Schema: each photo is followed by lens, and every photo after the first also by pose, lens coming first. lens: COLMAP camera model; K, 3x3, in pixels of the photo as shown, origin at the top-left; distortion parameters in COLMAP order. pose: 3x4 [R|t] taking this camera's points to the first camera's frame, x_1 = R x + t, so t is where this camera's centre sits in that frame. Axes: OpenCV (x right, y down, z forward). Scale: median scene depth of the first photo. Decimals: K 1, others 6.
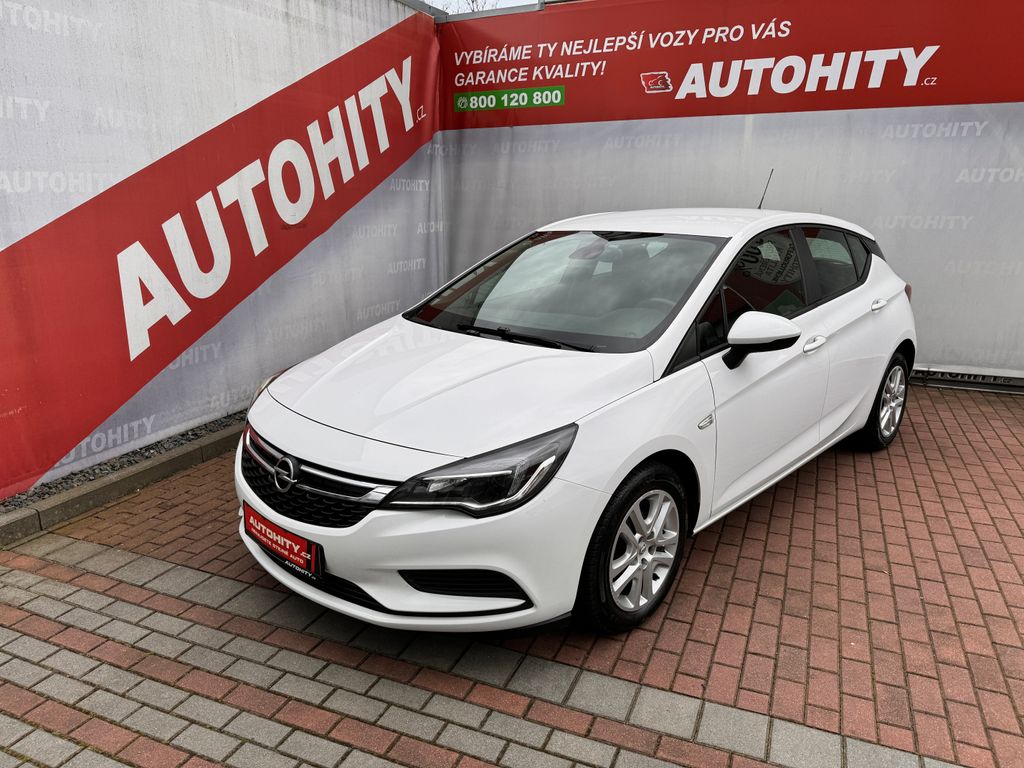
lens RADIAL K [[730.2, 0, 510.1], [0, 730.2, 384.2], [0, 0, 1]] dist [0.016585, -0.025398]
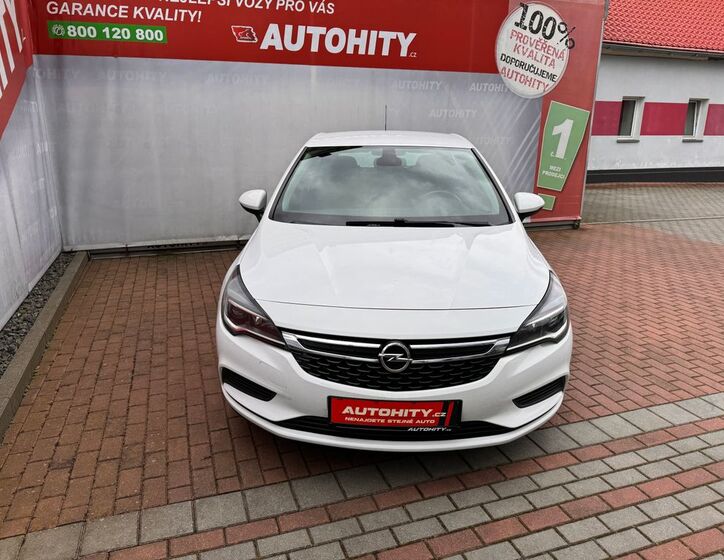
lens RADIAL K [[533.4, 0, 363.6], [0, 533.4, 279.7], [0, 0, 1]] dist [0.015914, -0.023967]
pose [[0.736490, -0.175553, 0.653272, -0.387999], [0.156261, 0.983770, 0.088202, -0.035273], [-0.658153, 0.037121, 0.751968, 0.176353]]
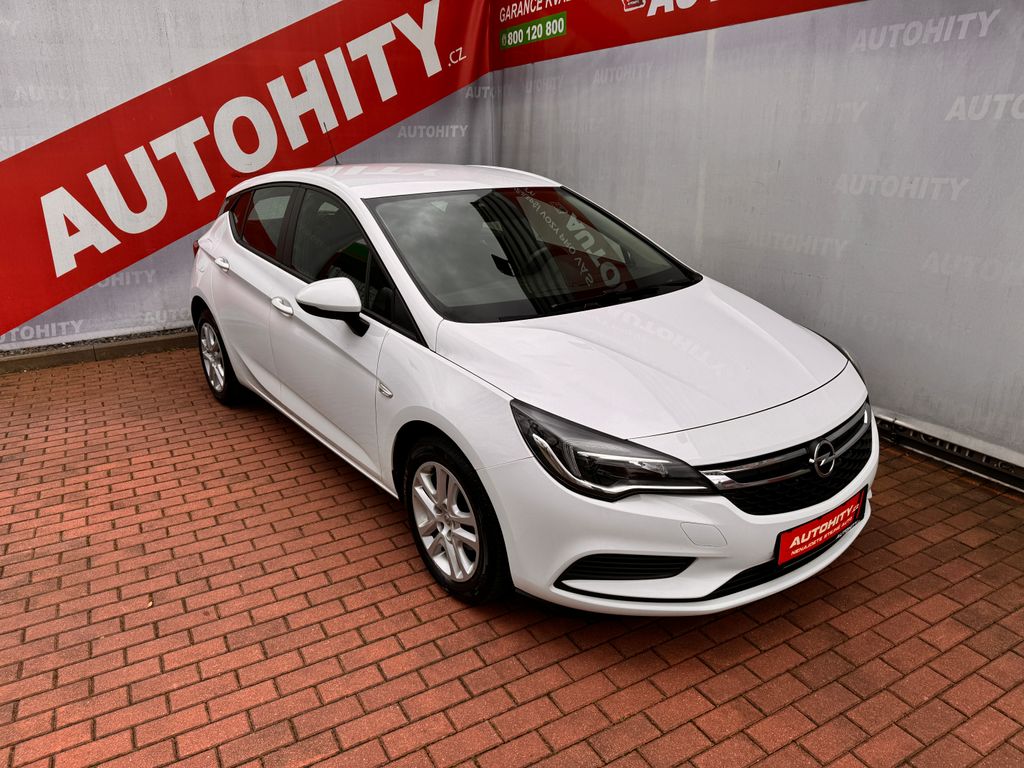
lens RADIAL K [[730.2, 0, 511.5], [0, 730.2, 385.8], [0, 0, 1]] dist [0.016585, -0.025398]
pose [[0.790875, 0.187824, -0.582441, 0.717159], [-0.136859, 0.981916, 0.130811, -0.093645], [0.596478, -0.023743, 0.802278, 0.307650]]
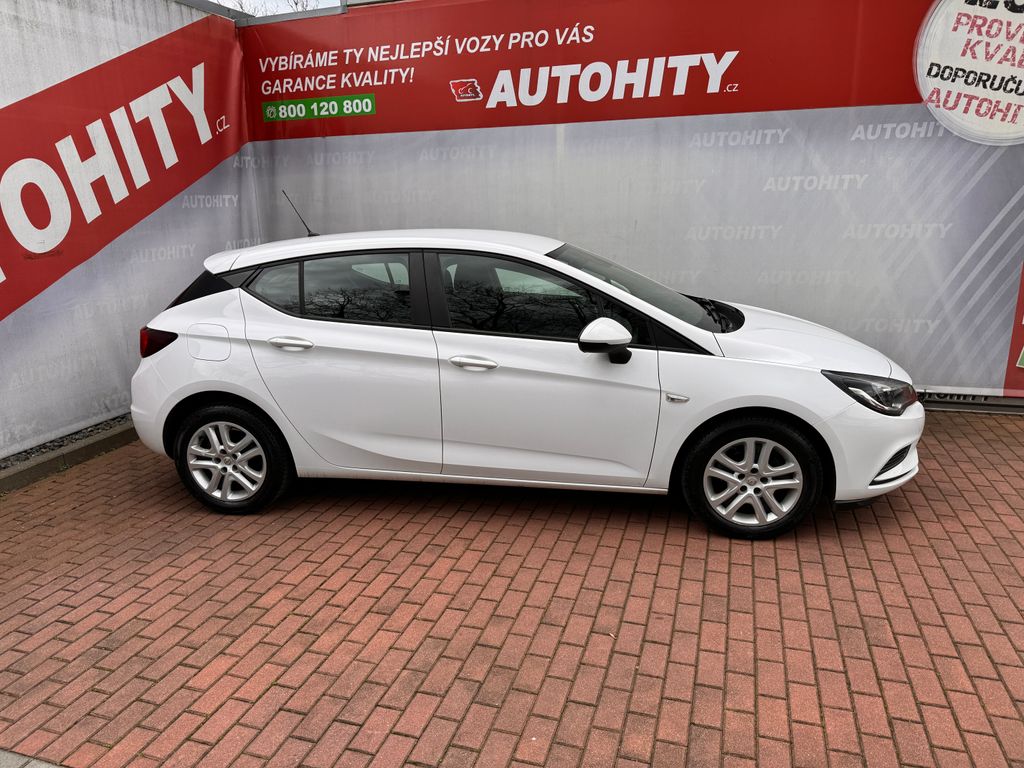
lens RADIAL K [[730.2, 0, 510.7], [0, 730.2, 385.2], [0, 0, 1]] dist [0.016585, -0.025398]
pose [[0.995005, -0.042268, 0.090439, 0.174799], [0.042381, 0.999101, 0.000667, -0.032286], [-0.090386, 0.003169, 0.995902, 0.058866]]
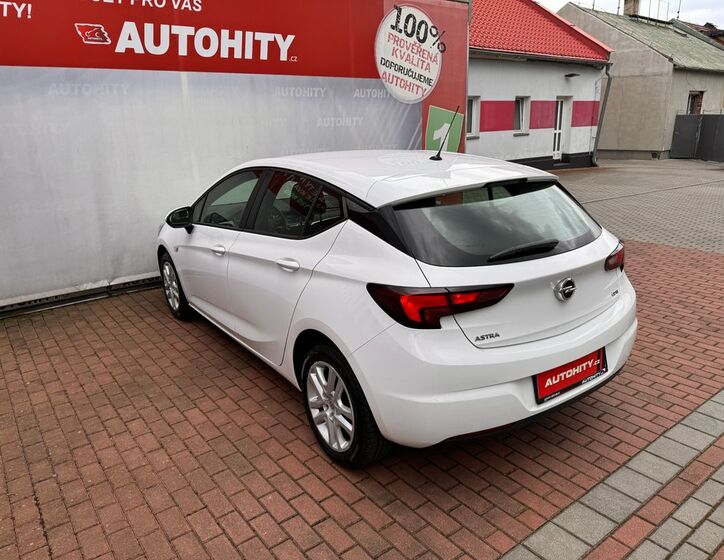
lens RADIAL K [[533.4, 0, 367.0], [0, 533.4, 278.1], [0, 0, 1]] dist [0.015914, -0.023967]
pose [[0.488650, -0.249087, 0.836168, -0.381719], [0.238611, 0.959997, 0.146532, -0.104195], [-0.839218, 0.127916, 0.528537, 0.343540]]
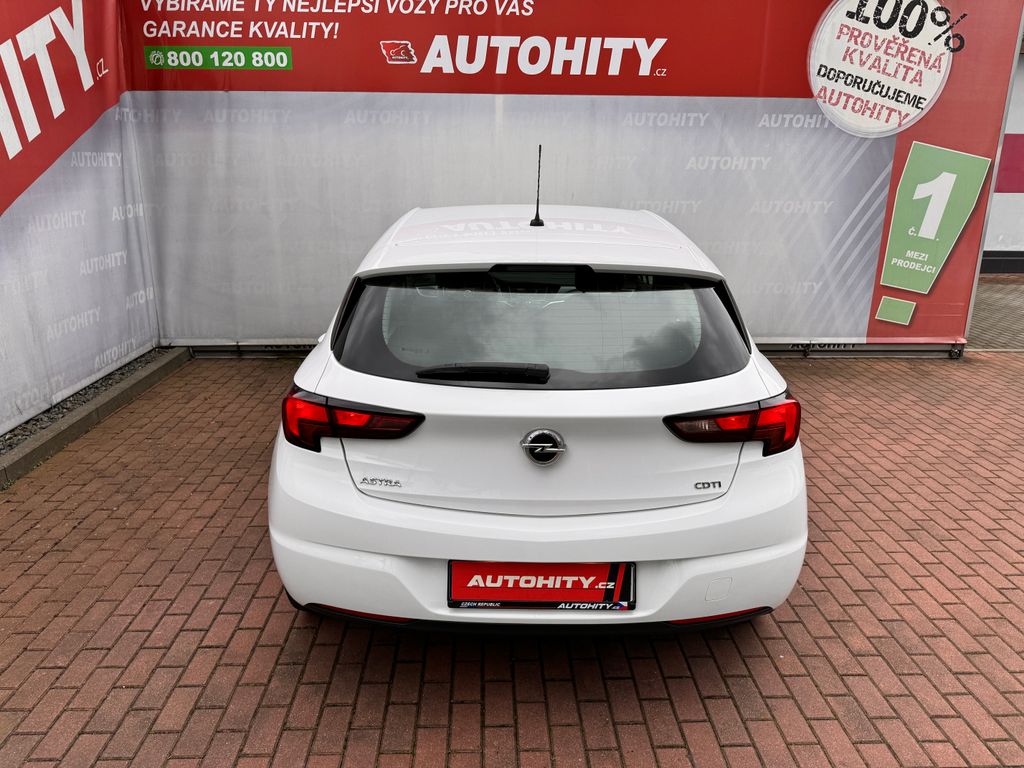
lens RADIAL K [[730.2, 0, 516.0], [0, 730.2, 383.6], [0, 0, 1]] dist [0.016585, -0.025398]
pose [[0.902111, -0.109953, 0.417261, -0.105632], [0.093441, 0.993823, 0.059867, -0.048533], [-0.421266, -0.015017, 0.906813, 0.118702]]
